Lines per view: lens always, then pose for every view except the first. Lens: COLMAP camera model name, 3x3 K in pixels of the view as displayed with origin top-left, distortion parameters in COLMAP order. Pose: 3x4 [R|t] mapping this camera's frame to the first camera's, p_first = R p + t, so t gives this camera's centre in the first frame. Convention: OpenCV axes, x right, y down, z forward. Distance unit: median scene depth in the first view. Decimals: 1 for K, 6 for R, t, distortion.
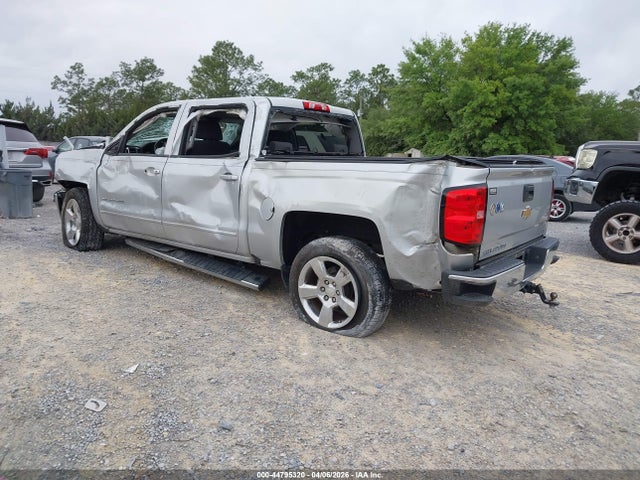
lens RADIAL K [[488.1, 0, 320.0], [0, 488.1, 240.0], [0, 0, 1]] dist [0.059088, -0.063880]
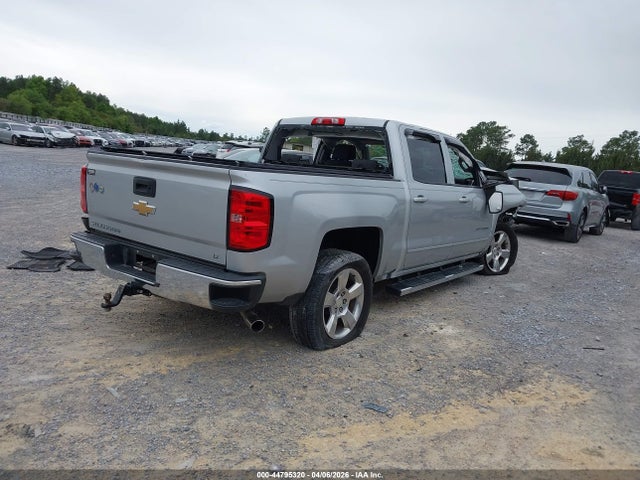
lens RADIAL K [[488.1, 0, 320.0], [0, 488.1, 240.0], [0, 0, 1]] dist [0.059088, -0.063880]
pose [[0.026875, 0.126873, -0.991555, 1.278324], [-0.262896, 0.957893, 0.115441, -0.181998], [0.964450, 0.257573, 0.059098, 1.207837]]
